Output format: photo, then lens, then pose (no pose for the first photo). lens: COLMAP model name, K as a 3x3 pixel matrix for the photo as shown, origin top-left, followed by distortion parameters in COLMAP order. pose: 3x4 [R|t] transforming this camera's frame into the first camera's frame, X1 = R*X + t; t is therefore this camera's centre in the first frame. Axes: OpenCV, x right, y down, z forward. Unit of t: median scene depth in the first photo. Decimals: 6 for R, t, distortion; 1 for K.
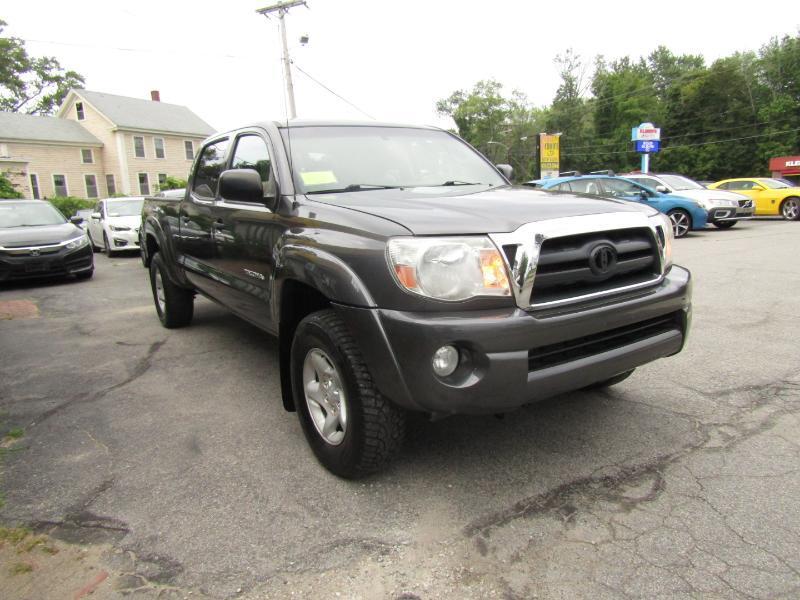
lens RADIAL K [[565.2, 0, 401.5], [0, 565.2, 301.1], [0, 0, 1]] dist [-0.017786, 0.005982]
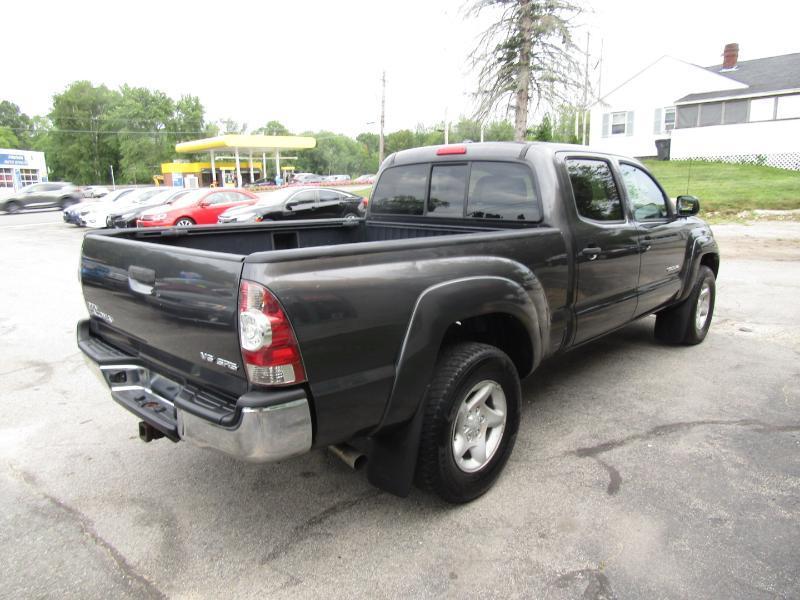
lens RADIAL K [[565.2, 0, 405.2], [0, 565.2, 301.1], [0, 0, 1]] dist [-0.017786, 0.005982]
pose [[-0.240187, -0.155689, 0.958160, -1.574271], [0.208216, 0.955818, 0.207503, -0.431277], [-0.948133, 0.249344, -0.197159, 2.070573]]
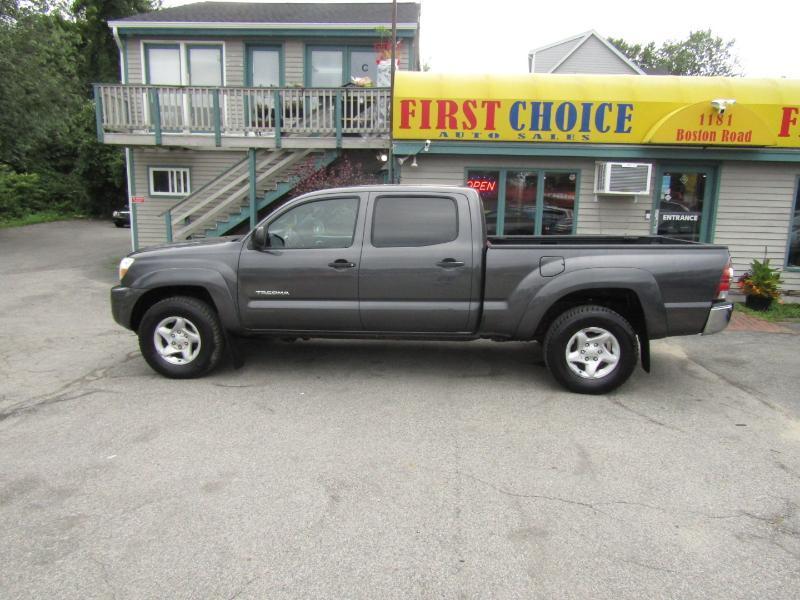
lens RADIAL K [[565.2, 0, 401.7], [0, 565.2, 299.1], [0, 0, 1]] dist [-0.017786, 0.005982]
pose [[-0.631182, 0.163696, -0.758164, 1.229303], [-0.135189, 0.939296, 0.315351, -0.685147], [0.763763, 0.301539, -0.570737, 2.607244]]
